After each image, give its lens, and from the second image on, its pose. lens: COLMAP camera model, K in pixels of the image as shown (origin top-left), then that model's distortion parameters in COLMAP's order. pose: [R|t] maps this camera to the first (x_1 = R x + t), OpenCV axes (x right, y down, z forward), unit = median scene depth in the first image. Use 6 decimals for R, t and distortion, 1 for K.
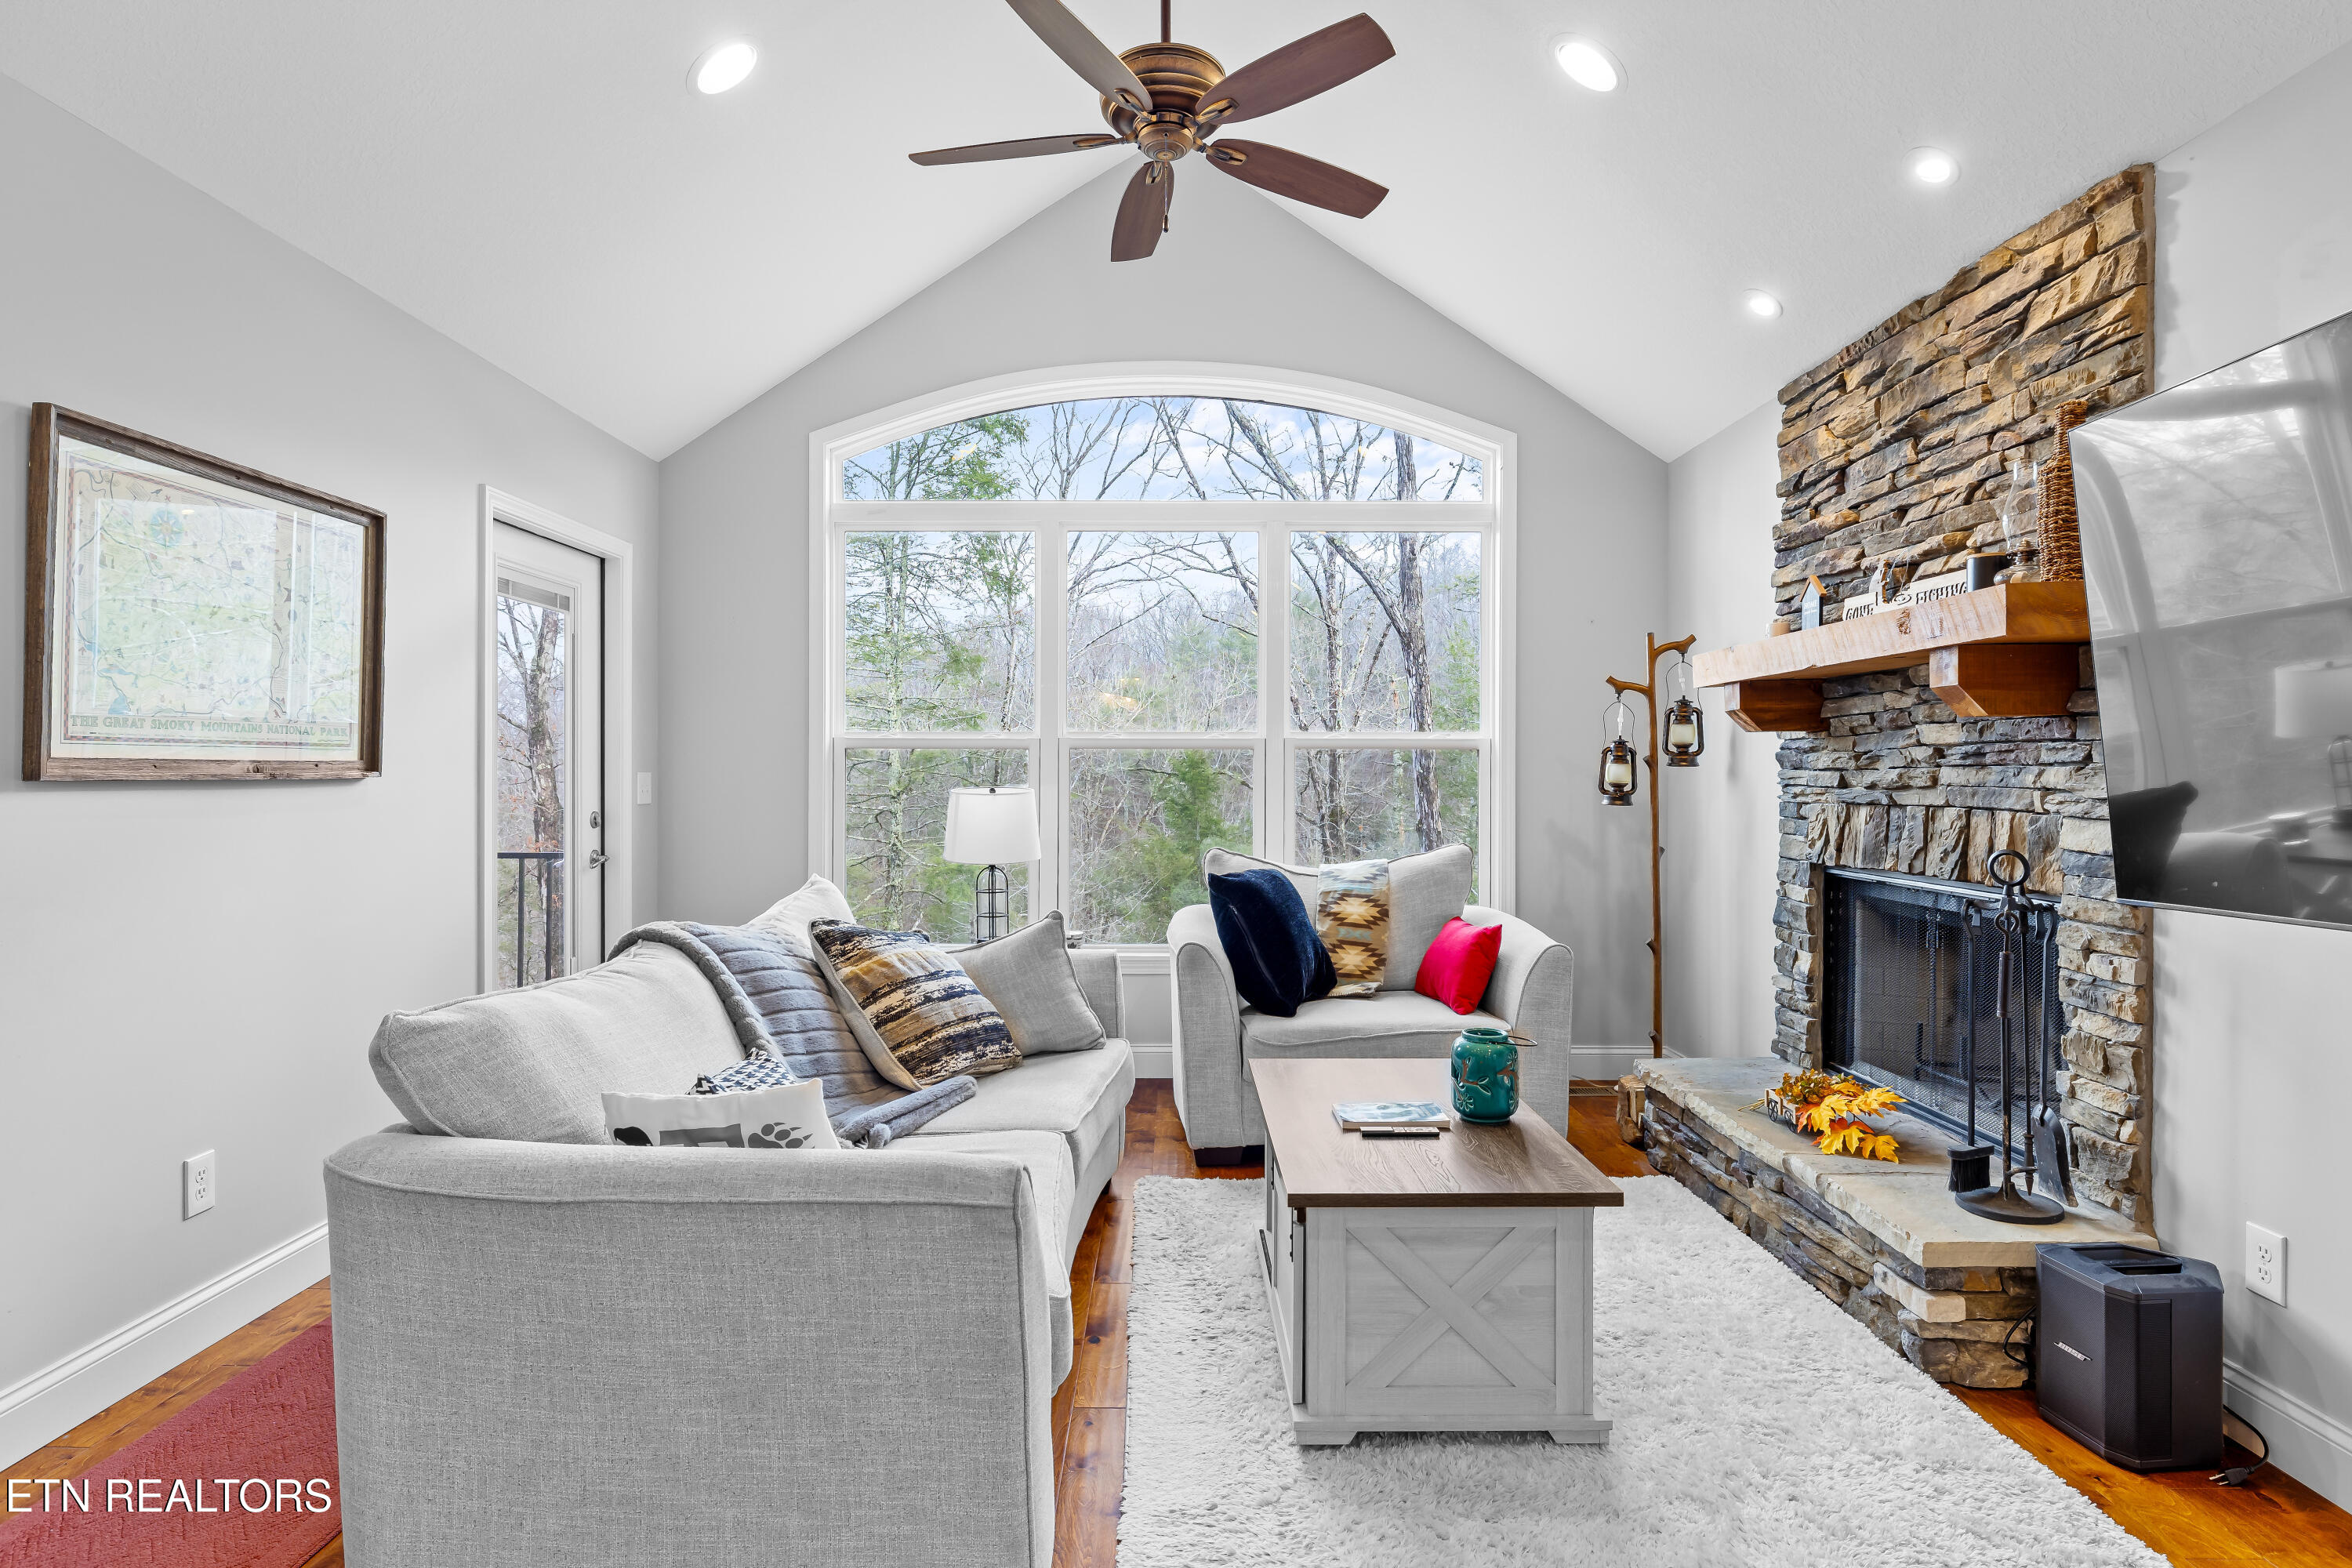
lens RADIAL K [[1268.1, 0, 1171.7], [0, 1268.1, 777.5], [0, 0, 1]] dist [-0.004389, 0.001374]
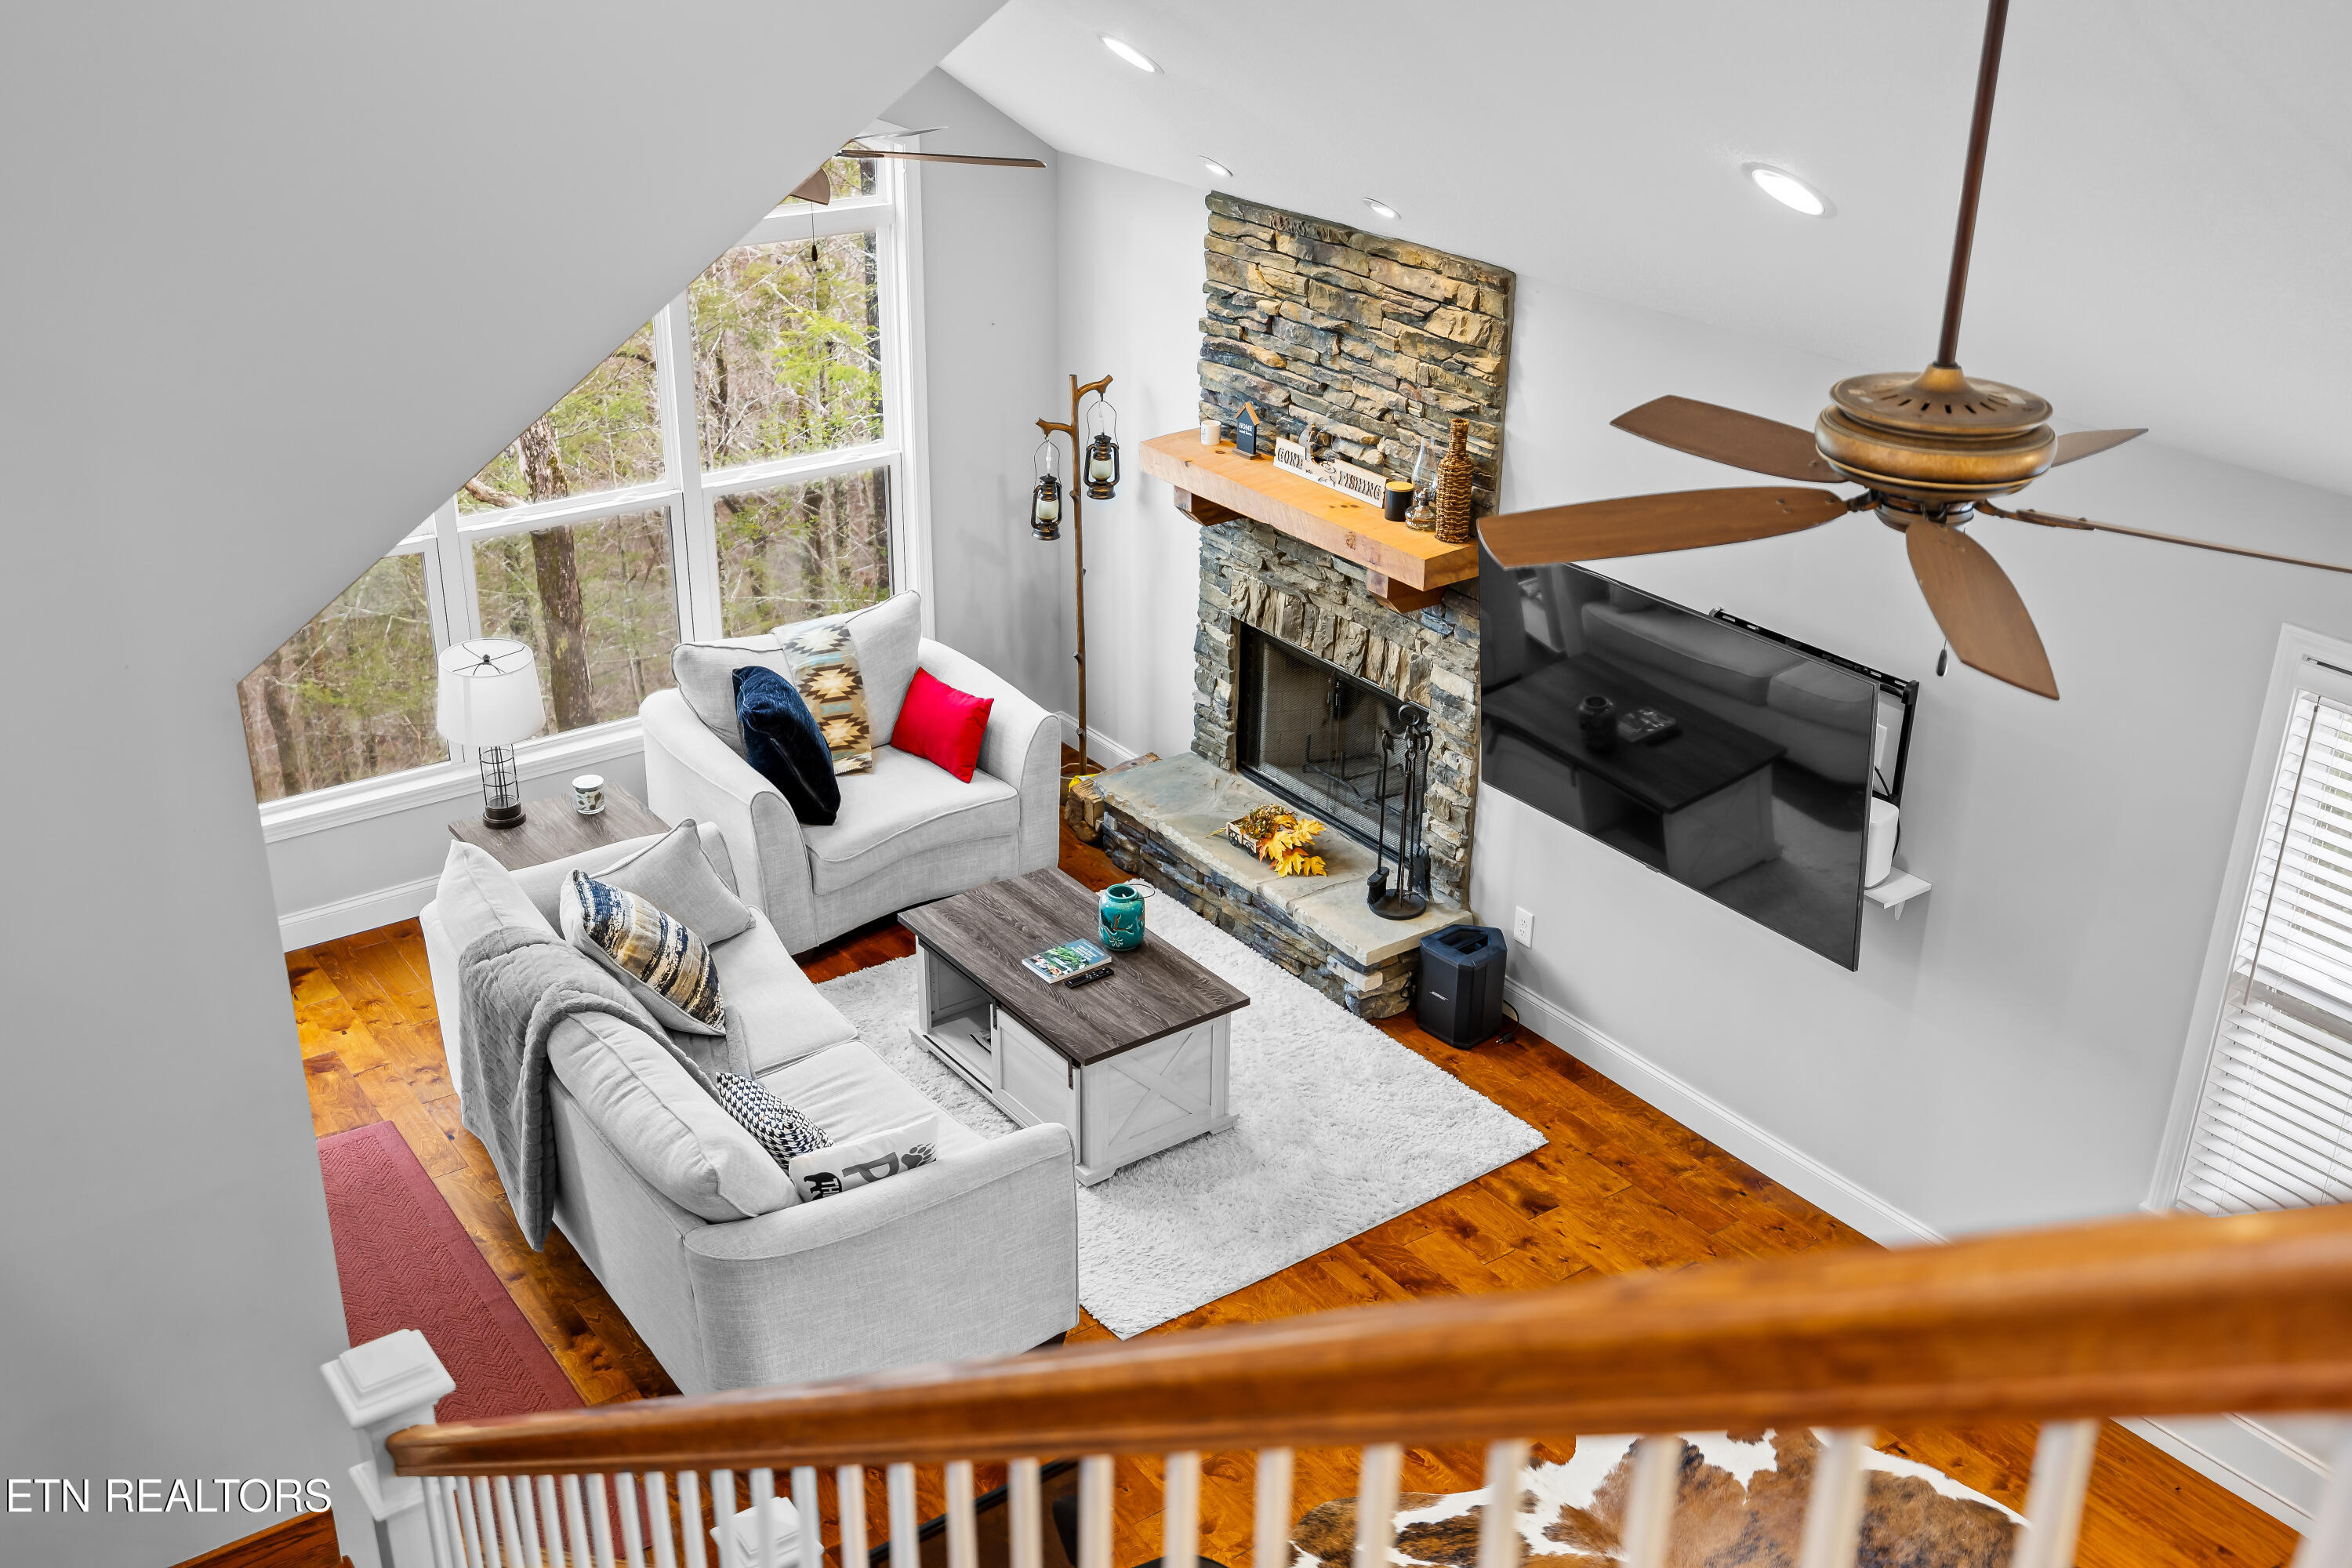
lens RADIAL K [[2297.3, 0, 1166.8], [0, 2297.3, 778.5], [0, 0, 1]] dist [0.015374, 0.000000]
pose [[0.809249, -0.240480, 0.535990, -0.915879], [-0.009717, 0.906773, 0.421508, -0.861574], [-0.587386, -0.346313, 0.731468, -0.752873]]
